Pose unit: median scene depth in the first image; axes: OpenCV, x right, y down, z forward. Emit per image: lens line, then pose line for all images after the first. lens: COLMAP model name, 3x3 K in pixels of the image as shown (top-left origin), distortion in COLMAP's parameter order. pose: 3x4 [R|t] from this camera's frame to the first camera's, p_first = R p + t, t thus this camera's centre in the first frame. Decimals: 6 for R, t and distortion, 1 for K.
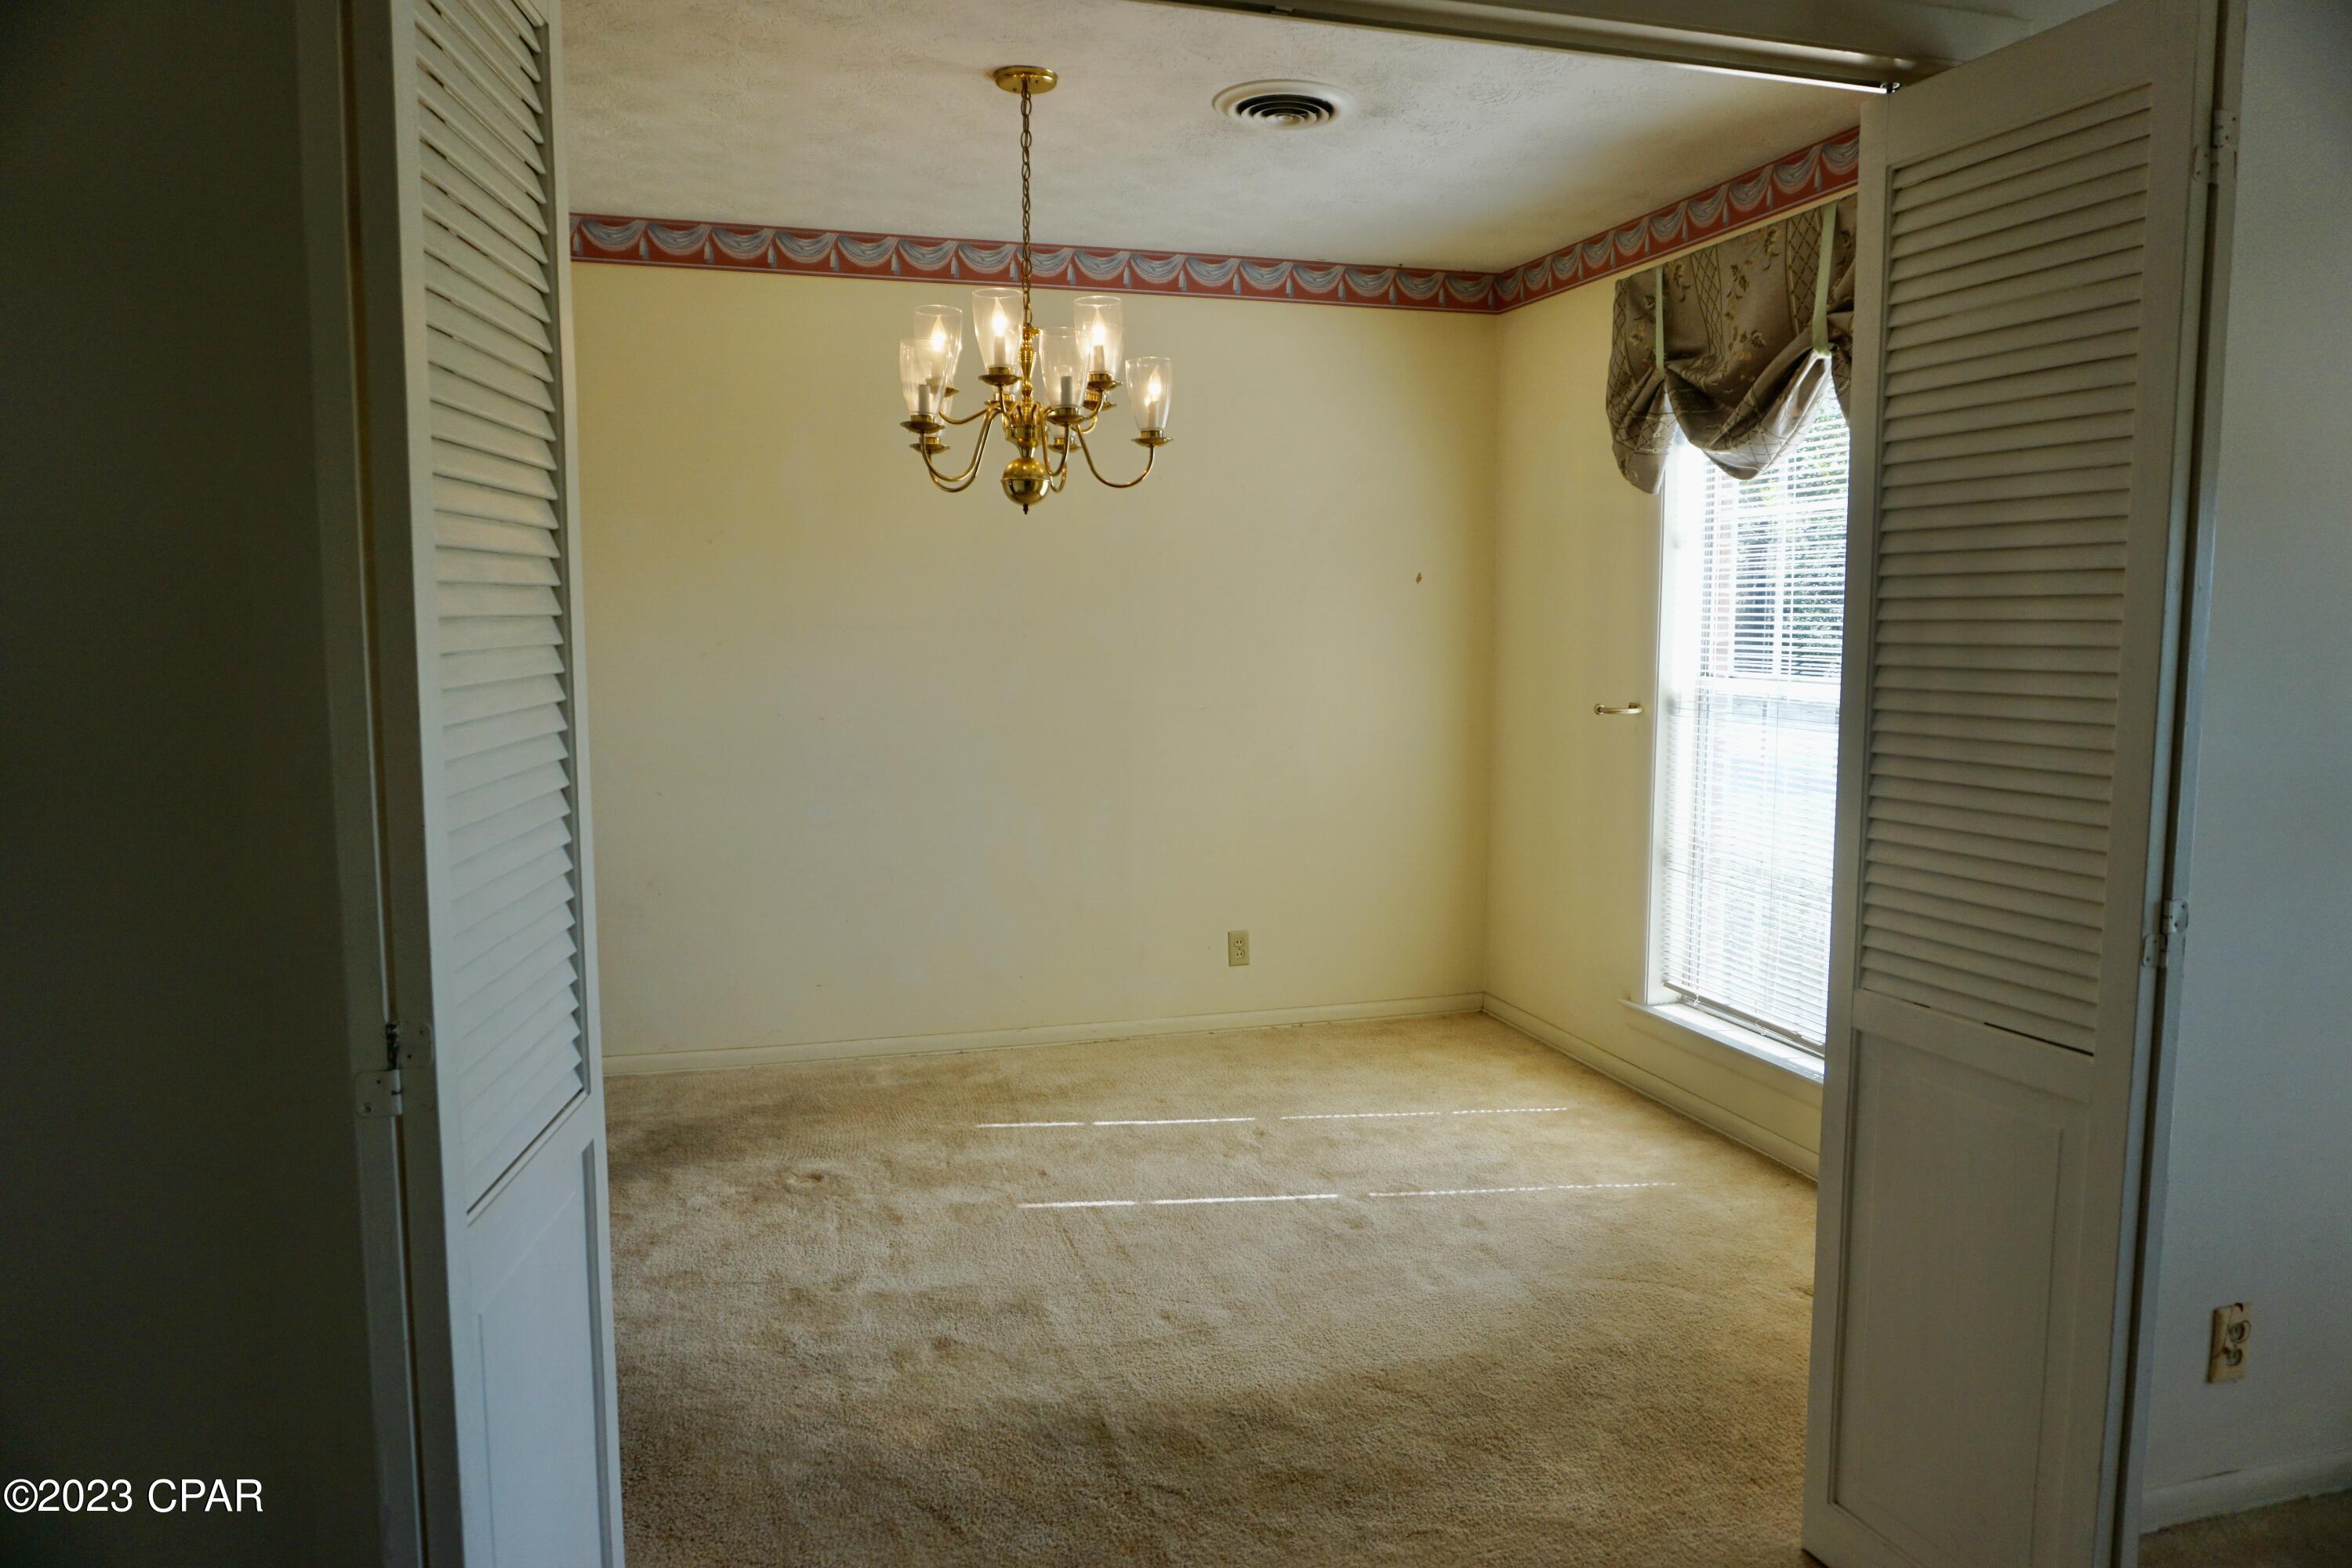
lens RADIAL K [[1554.7, 0, 1182.6], [0, 1554.7, 777.3], [0, 0, 1]] dist [-0.042455, 0.008669]
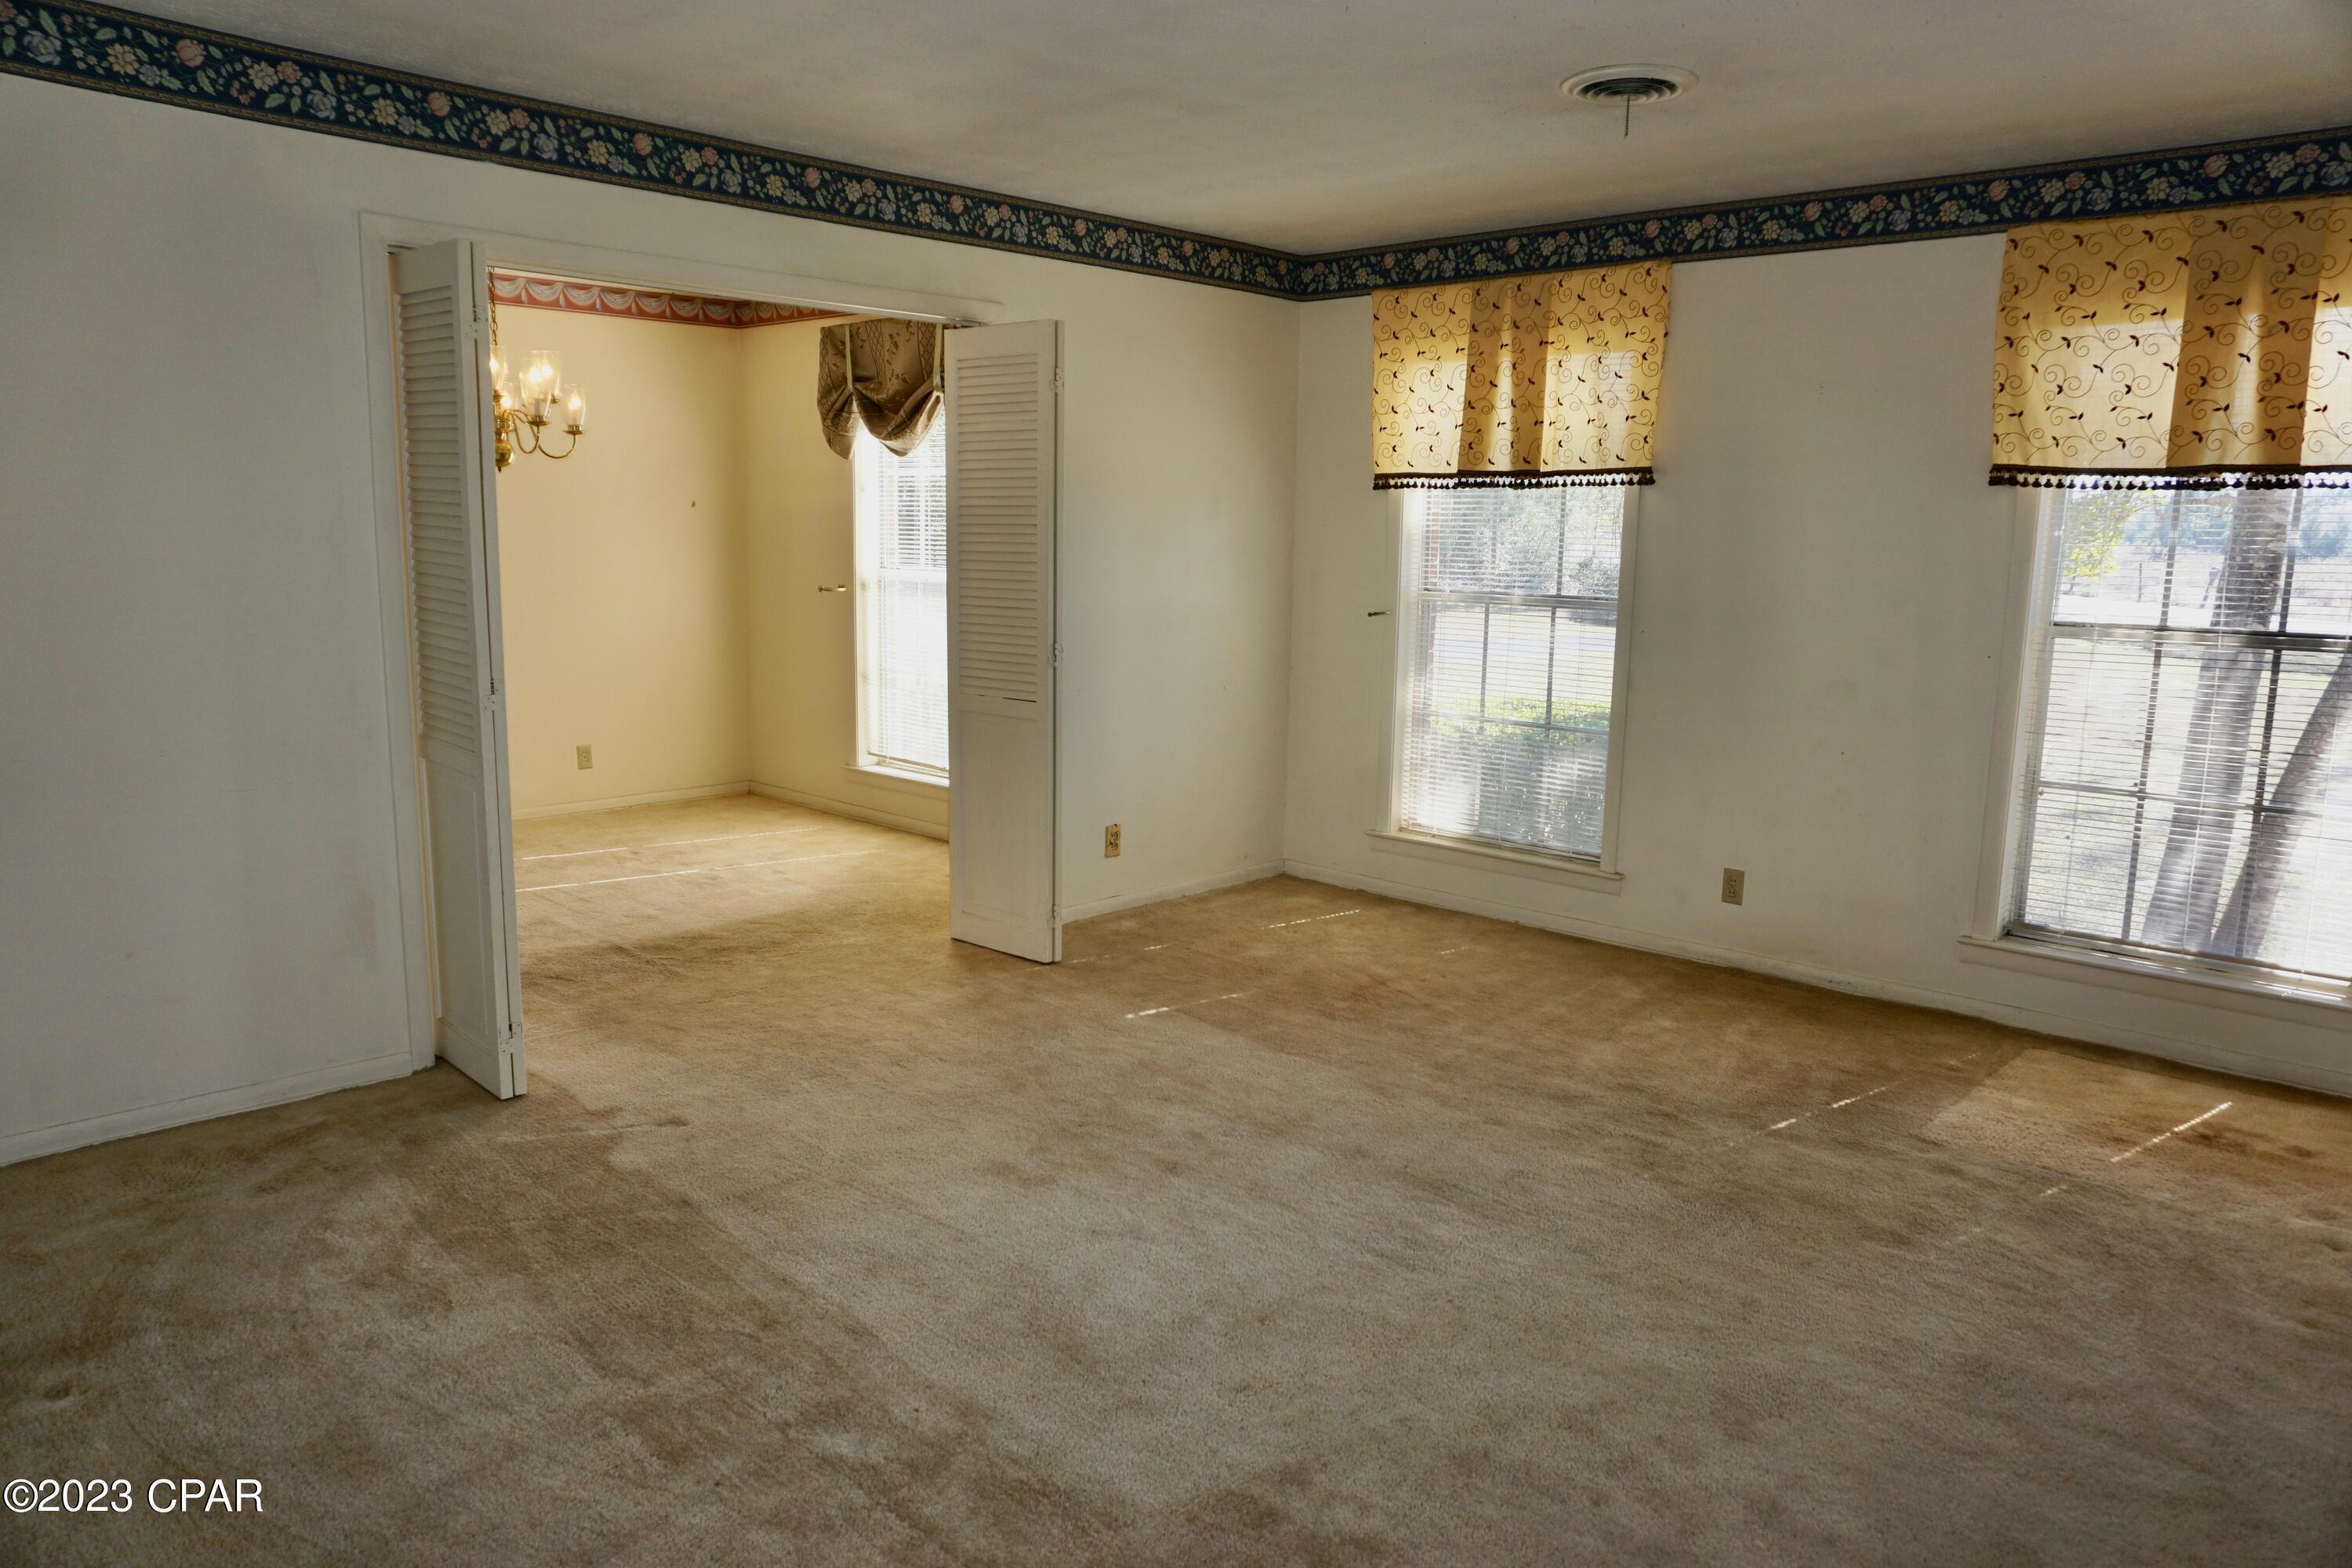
lens RADIAL K [[1554.7, 0, 1183.0], [0, 1554.7, 795.3], [0, 0, 1]] dist [-0.042455, 0.008669]
pose [[0.864116, -0.072489, 0.498046, -0.257421], [0.034931, 0.995825, 0.084332, 0.053524], [-0.502080, -0.055475, 0.863040, -0.685225]]
